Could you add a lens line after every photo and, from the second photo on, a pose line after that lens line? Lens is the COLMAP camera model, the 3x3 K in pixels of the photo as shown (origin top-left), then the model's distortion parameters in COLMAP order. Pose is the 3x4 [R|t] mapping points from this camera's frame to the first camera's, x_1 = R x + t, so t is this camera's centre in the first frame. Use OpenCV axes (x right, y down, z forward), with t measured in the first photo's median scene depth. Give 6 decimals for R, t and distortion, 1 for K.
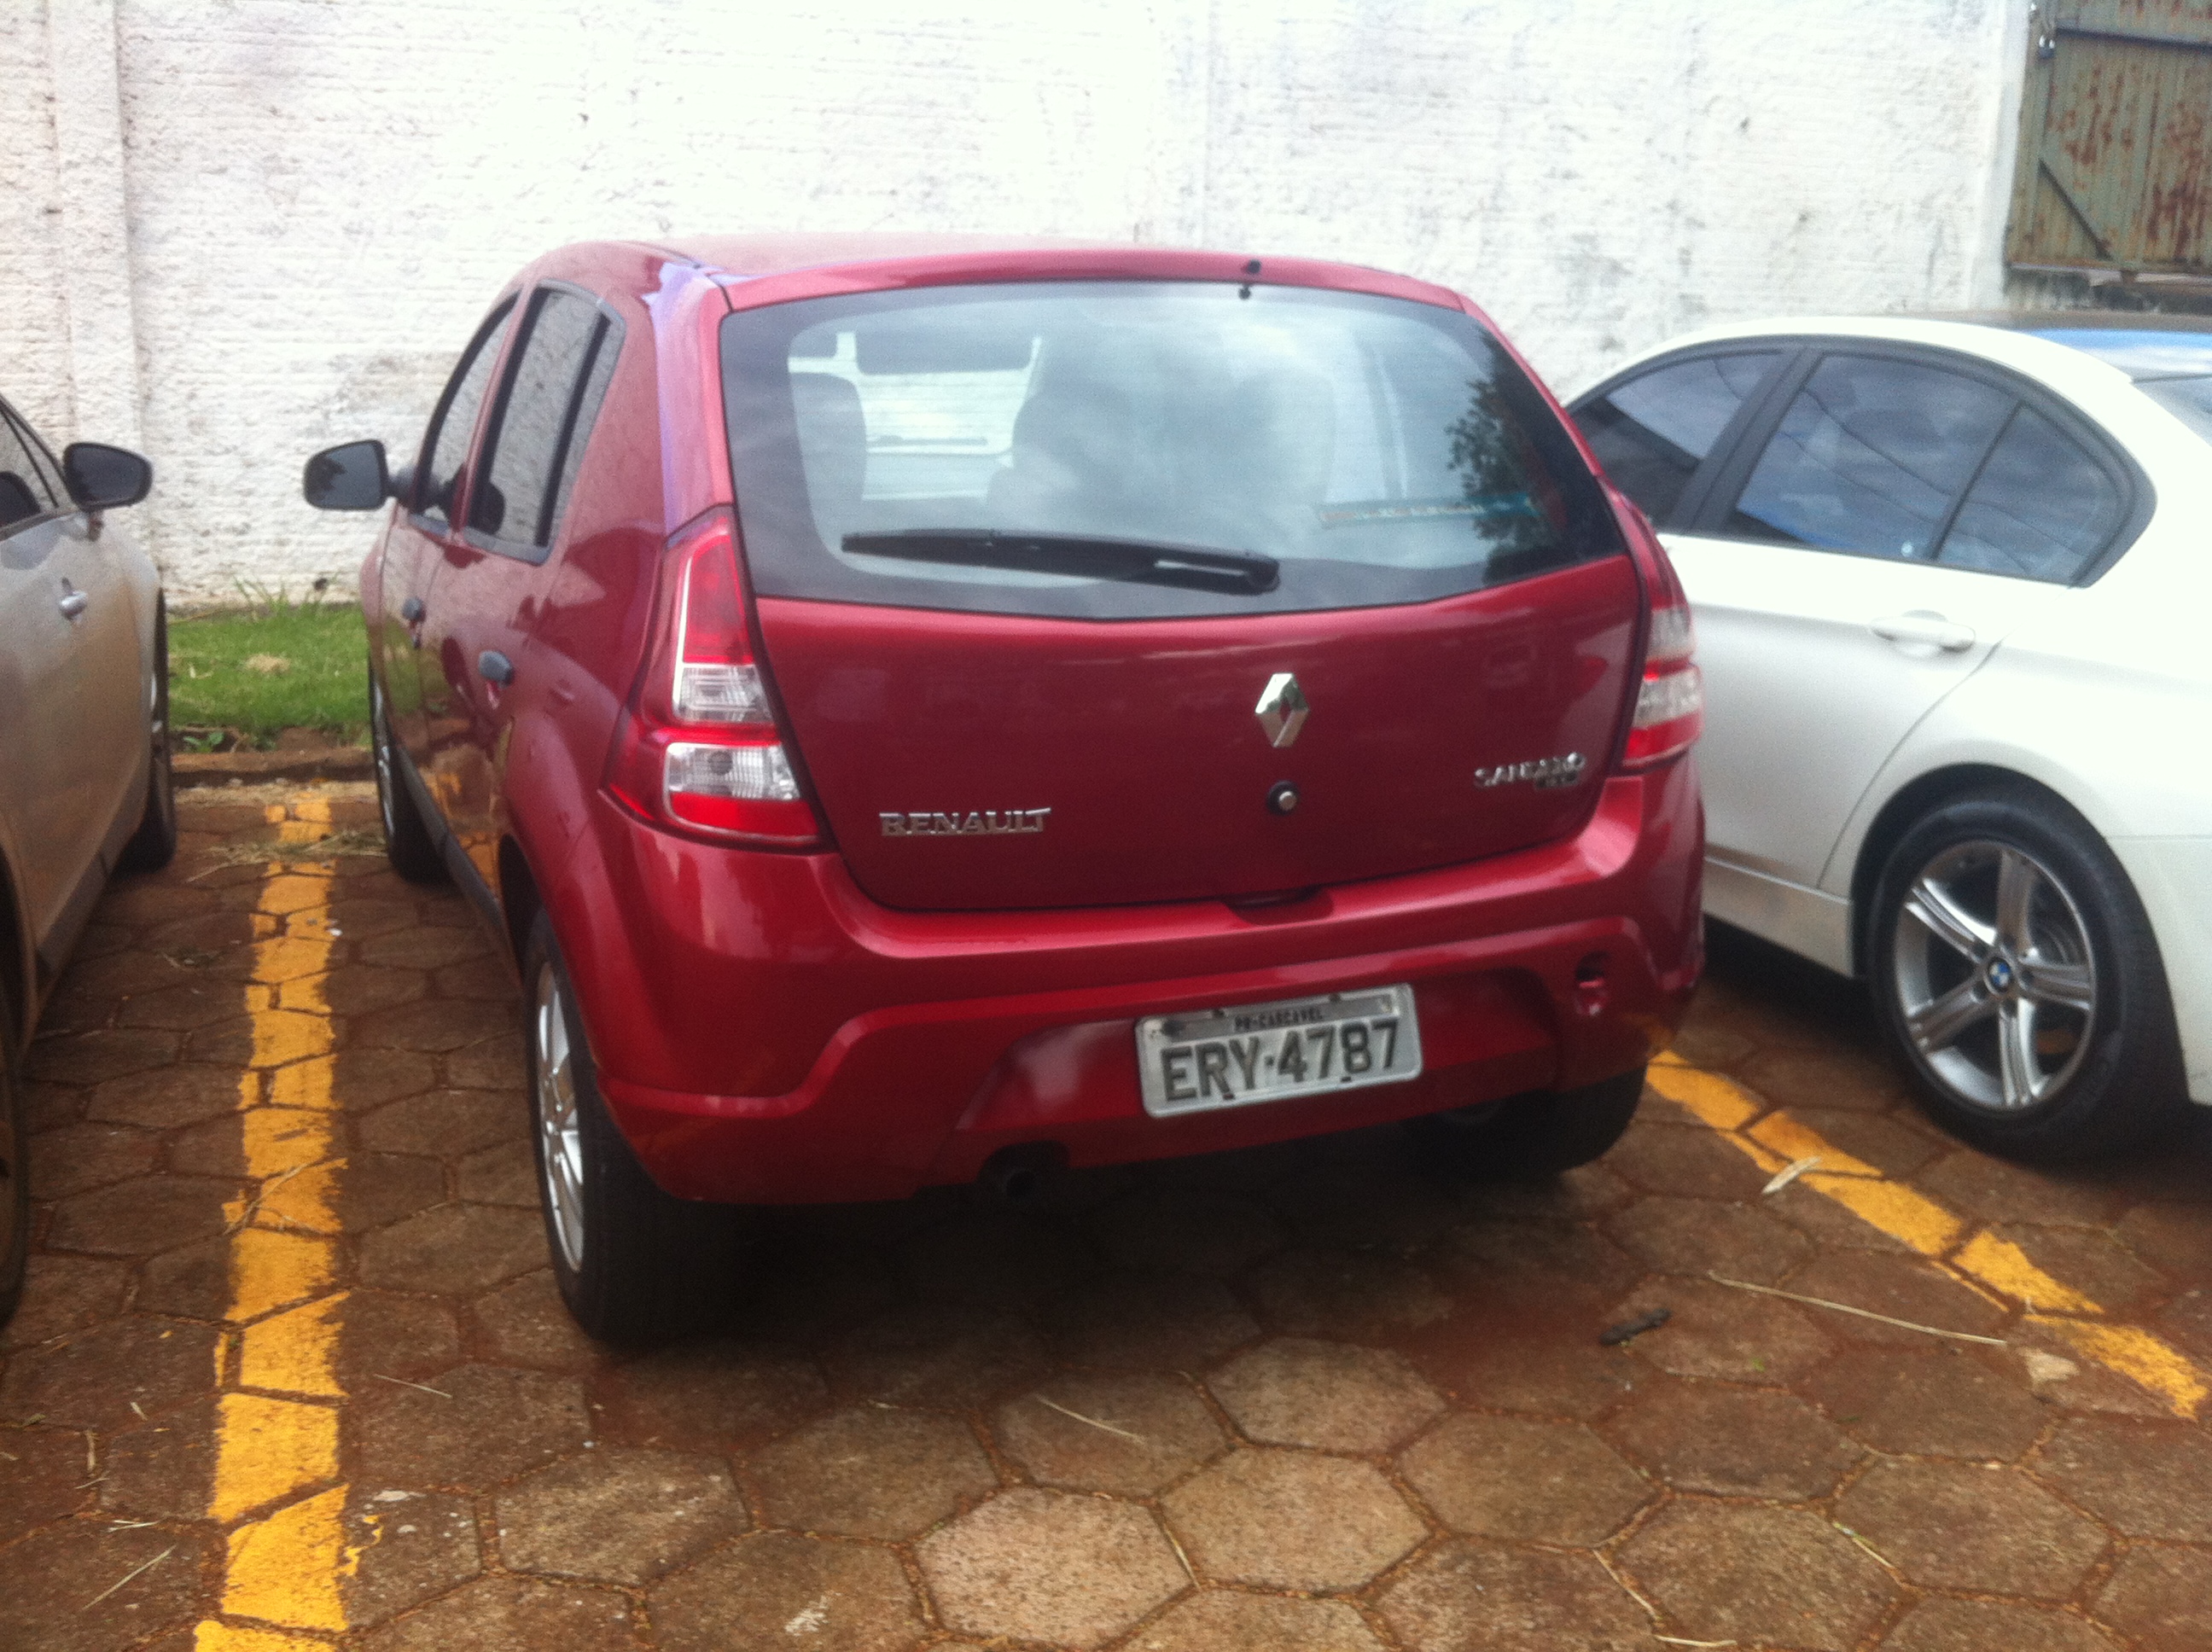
lens RADIAL K [[2341.5, 0, 1126.0], [0, 2341.5, 828.4], [0, 0, 1]] dist [-0.087449, 0.000000]
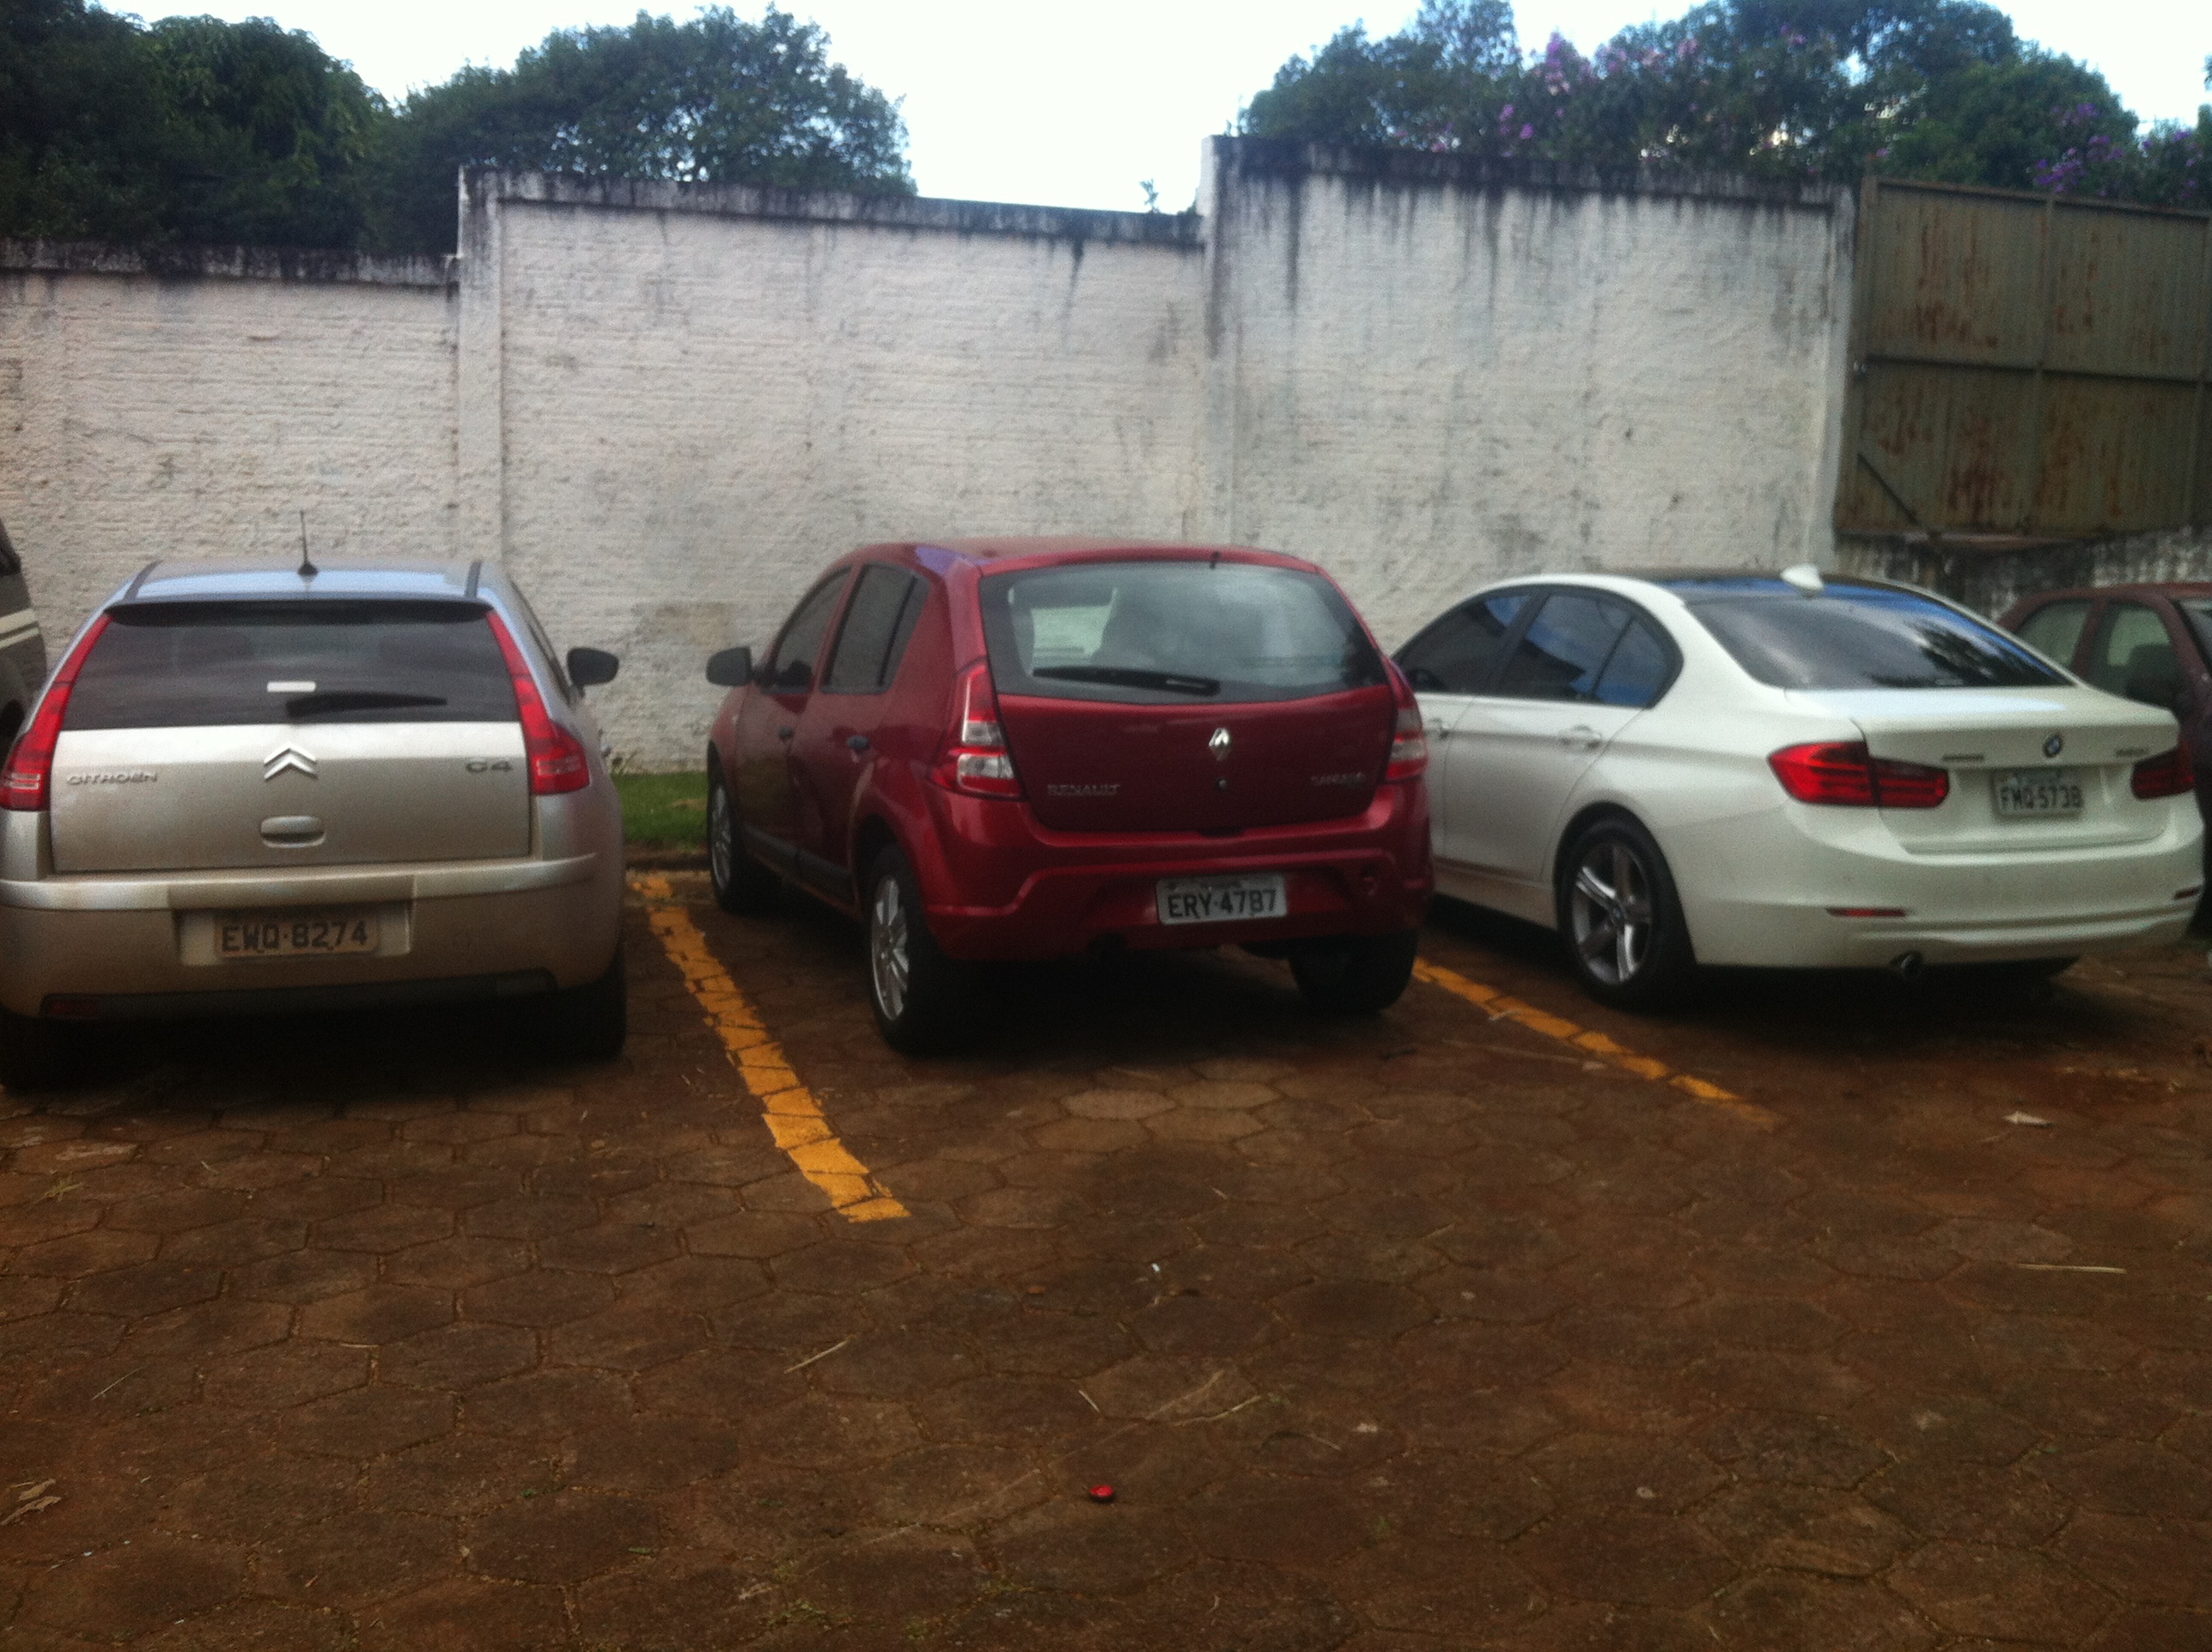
lens RADIAL K [[2341.5, 0, 1112.6], [0, 2341.5, 832.6], [0, 0, 1]] dist [-0.087449, 0.000000]
pose [[0.999182, -0.002845, -0.040330, 0.019558], [-0.001435, 0.994395, -0.105716, 0.098519], [0.040405, 0.105687, 0.993578, -0.457280]]
